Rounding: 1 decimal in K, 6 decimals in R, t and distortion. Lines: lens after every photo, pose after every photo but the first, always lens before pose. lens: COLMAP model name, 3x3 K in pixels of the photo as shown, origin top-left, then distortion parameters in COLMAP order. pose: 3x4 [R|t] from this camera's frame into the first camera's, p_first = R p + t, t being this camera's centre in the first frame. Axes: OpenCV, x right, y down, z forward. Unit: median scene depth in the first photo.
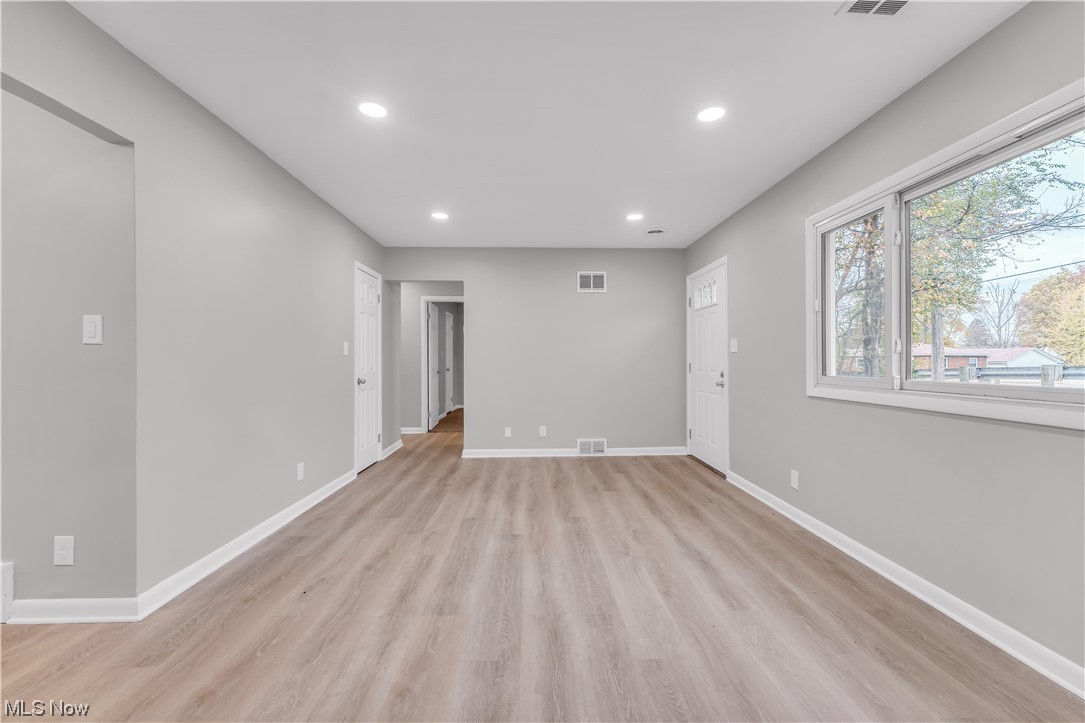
lens RADIAL K [[440.2, 0, 542.5], [0, 440.2, 361.5], [0, 0, 1]] dist [0.000463, -0.000489]
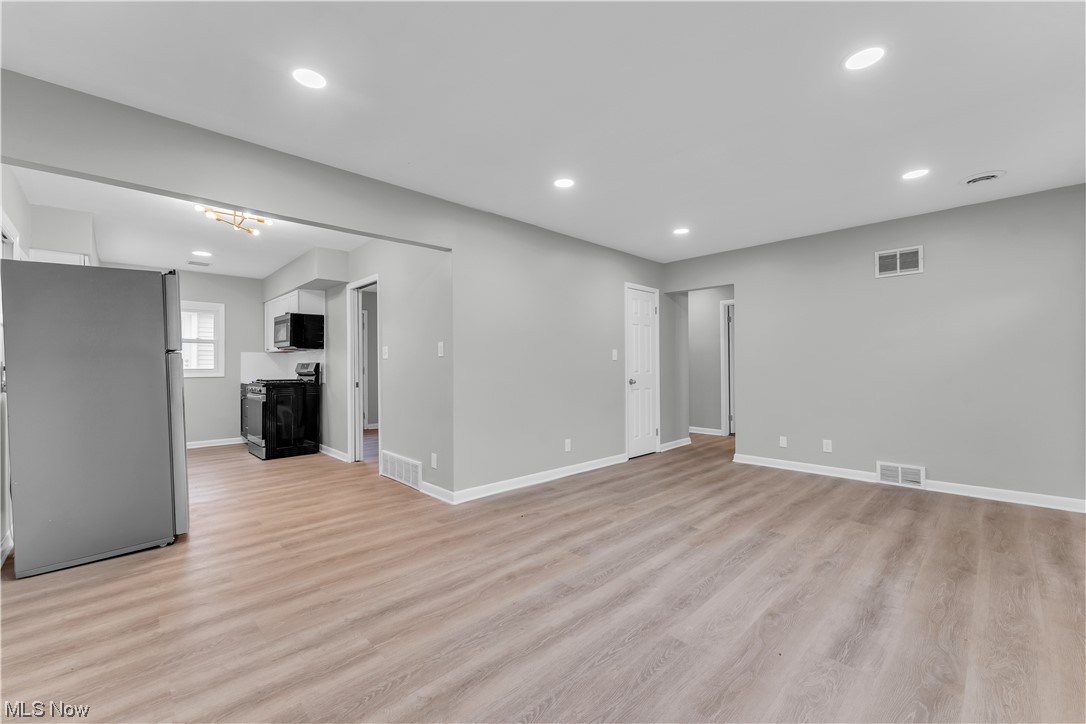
lens RADIAL K [[442.0, 0, 542.8], [0, 442.0, 366.3], [0, 0, 1]] dist [0.000564, -0.000194]
pose [[0.673701, -0.000761, -0.739003, 0.474682], [0.003413, 0.999992, 0.002082, -0.000673], [0.738996, -0.003925, 0.673699, 0.012245]]
